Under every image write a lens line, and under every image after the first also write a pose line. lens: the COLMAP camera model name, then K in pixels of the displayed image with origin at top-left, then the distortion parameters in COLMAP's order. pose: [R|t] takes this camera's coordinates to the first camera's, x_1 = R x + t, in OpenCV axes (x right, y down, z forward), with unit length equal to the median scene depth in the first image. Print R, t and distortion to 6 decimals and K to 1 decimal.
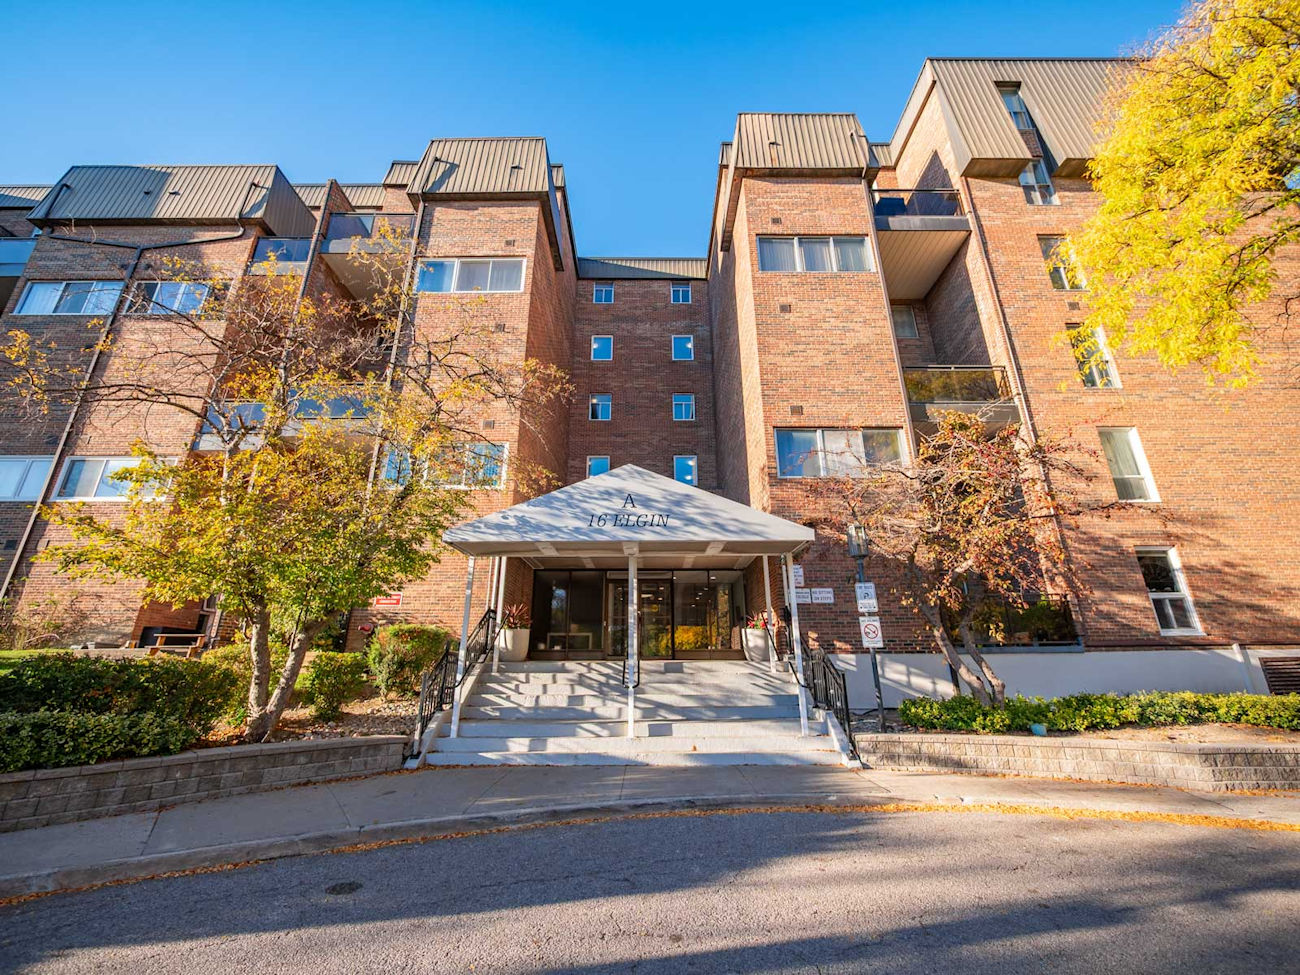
lens RADIAL K [[546.9, 0, 647.9], [0, 546.9, 478.5], [0, 0, 1]] dist [-0.005352, 0.000639]
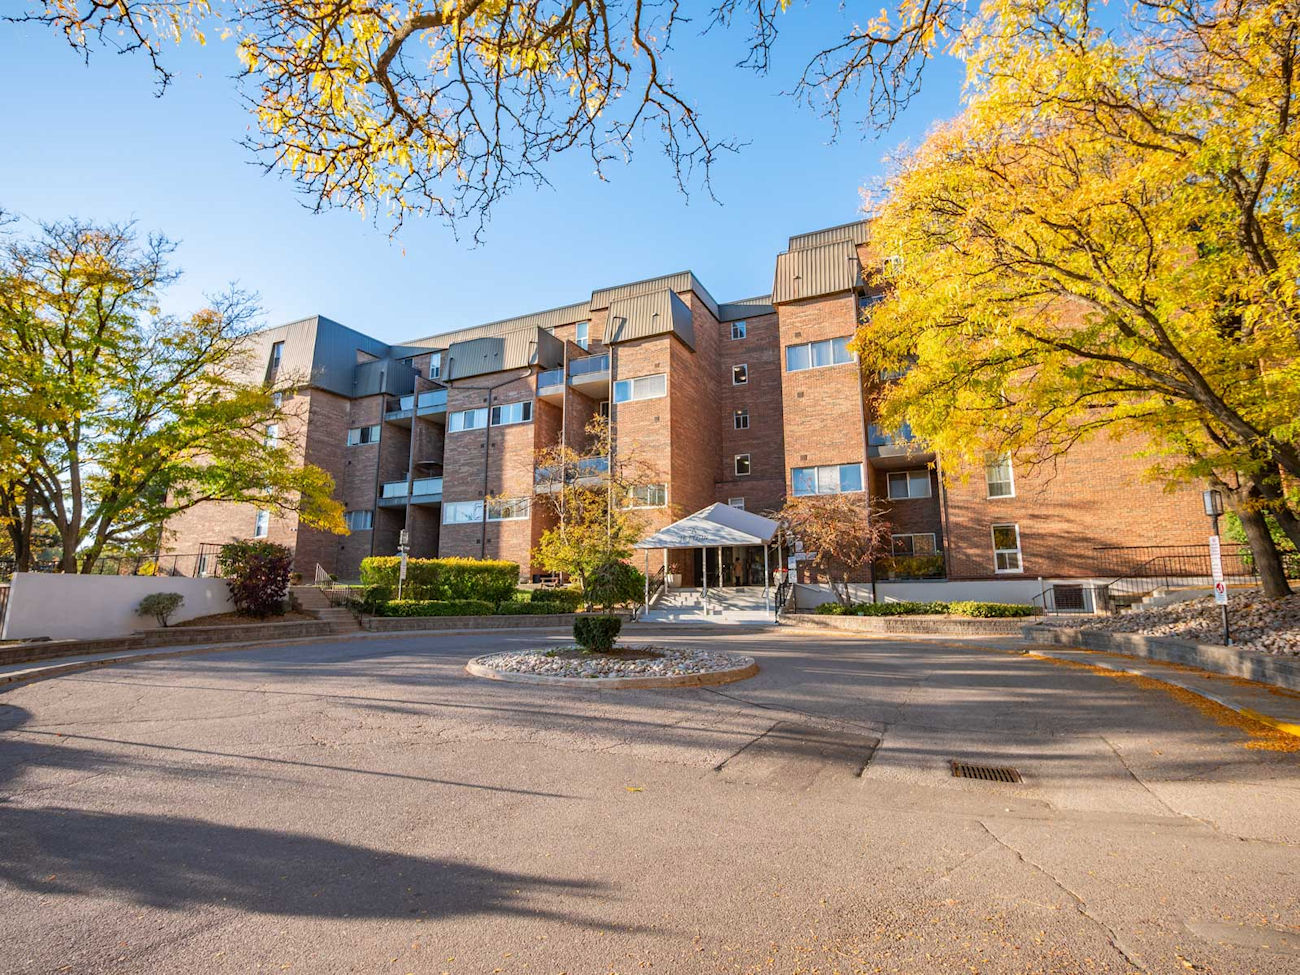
lens RADIAL K [[612.2, 0, 646.3], [0, 612.2, 478.2], [0, 0, 1]] dist [0.001116, 0.000822]
pose [[0.905539, -0.079465, -0.416755, 0.656324], [0.143784, 0.981652, 0.125243, -0.397808], [0.399155, -0.173335, 0.900350, -1.121456]]
